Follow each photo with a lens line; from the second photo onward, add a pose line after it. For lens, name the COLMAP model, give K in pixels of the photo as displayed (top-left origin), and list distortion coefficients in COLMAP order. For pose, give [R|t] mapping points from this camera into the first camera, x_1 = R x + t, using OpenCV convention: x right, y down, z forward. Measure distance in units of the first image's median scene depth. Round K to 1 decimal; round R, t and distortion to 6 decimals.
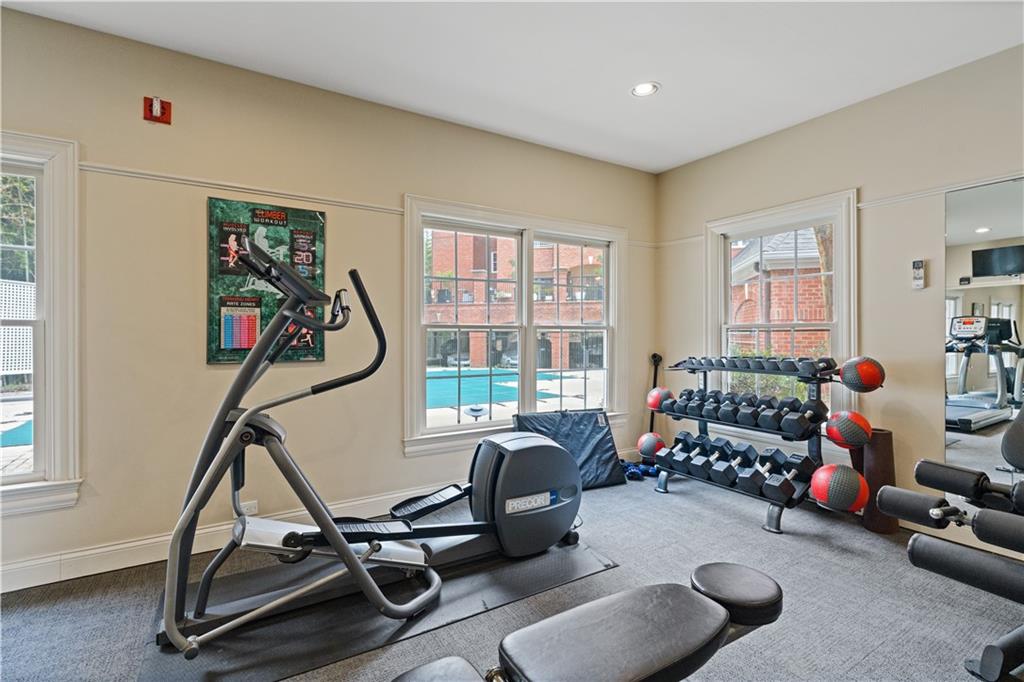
lens RADIAL K [[467.1, 0, 510.6], [0, 467.1, 336.8], [0, 0, 1]] dist [0.002731, 0.000294]
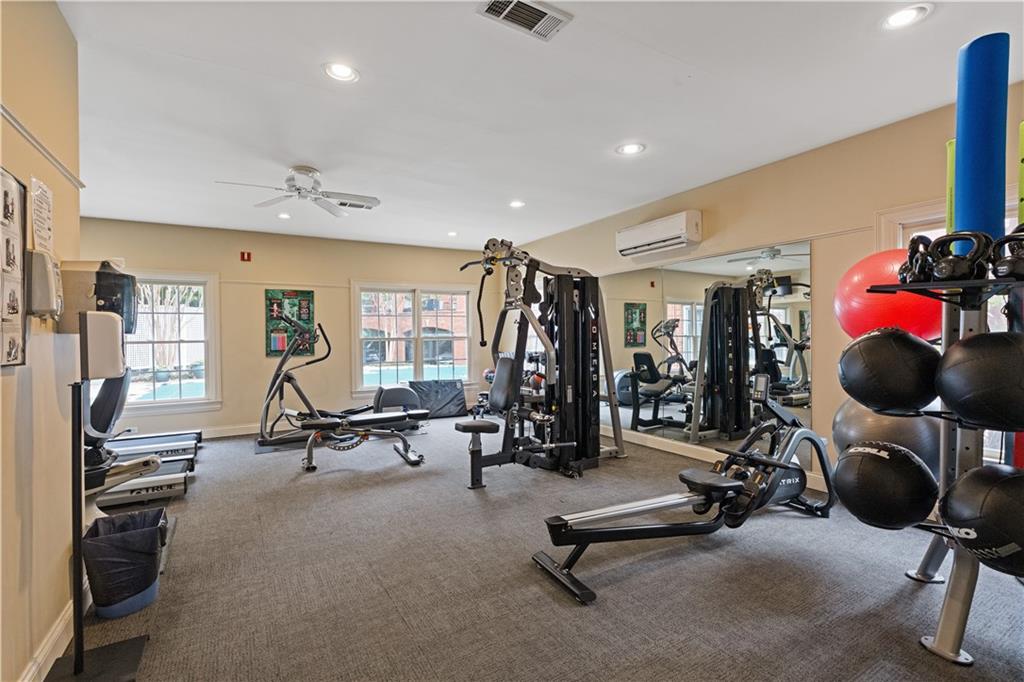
lens RADIAL K [[467.1, 0, 512.4], [0, 467.1, 342.5], [0, 0, 1]] dist [0.002731, 0.000294]
pose [[0.999635, -0.010105, -0.025053, 0.712834], [0.010397, 0.999879, 0.011586, -0.030691], [0.024933, -0.011843, 0.999619, -1.432554]]
